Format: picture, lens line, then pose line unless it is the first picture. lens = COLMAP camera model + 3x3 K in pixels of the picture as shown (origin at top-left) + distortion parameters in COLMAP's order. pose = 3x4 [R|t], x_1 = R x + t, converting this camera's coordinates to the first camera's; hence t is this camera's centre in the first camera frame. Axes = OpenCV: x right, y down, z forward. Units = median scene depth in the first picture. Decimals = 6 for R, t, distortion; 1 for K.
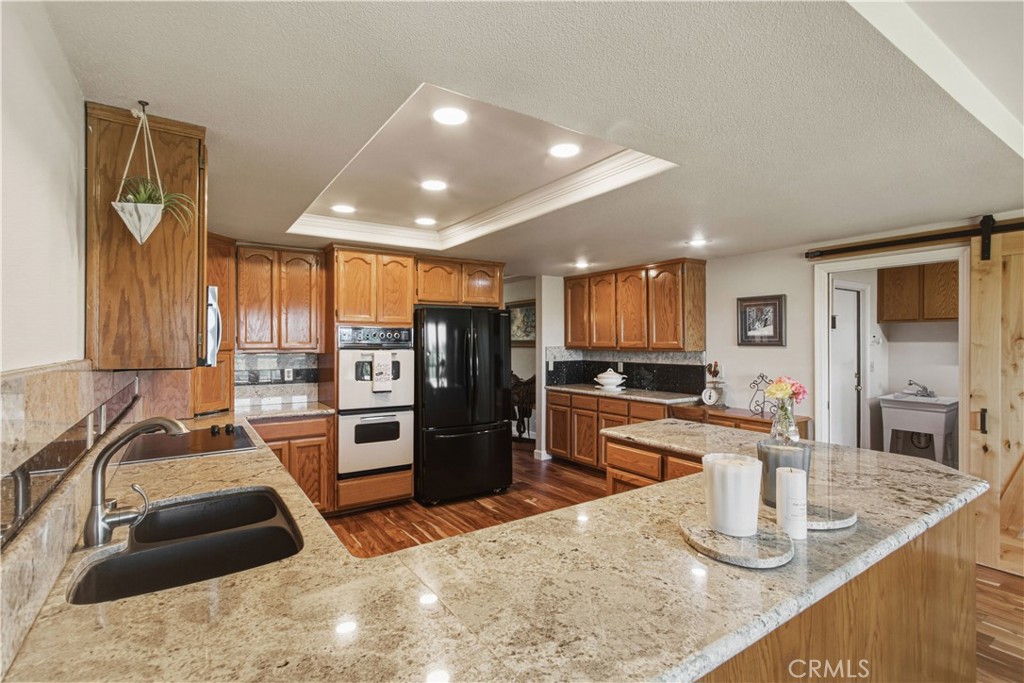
lens RADIAL K [[476.3, 0, 512.0], [0, 476.3, 341.5], [0, 0, 1]] dist [0.000929, 0.012930]
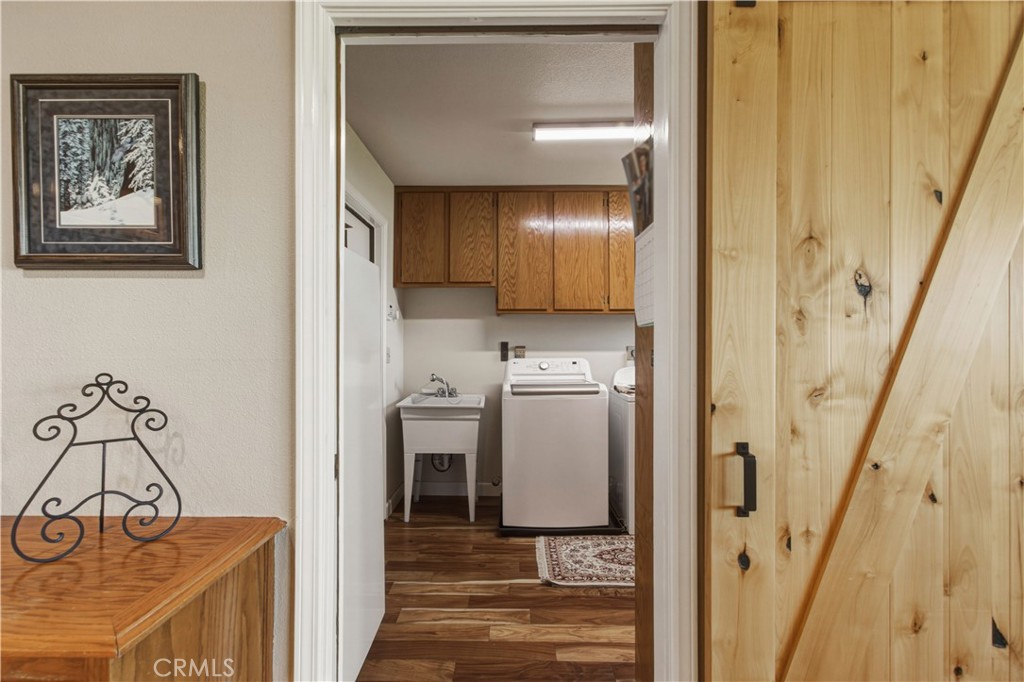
lens RADIAL K [[481.8, 0, 509.0], [0, 481.8, 347.9], [0, 0, 1]] dist [-0.000376, 0.000281]
pose [[0.573509, -0.002930, 0.819194, 0.434445], [-0.004750, 0.999965, 0.006902, 0.050542], [-0.819185, -0.007849, 0.573475, 0.674451]]
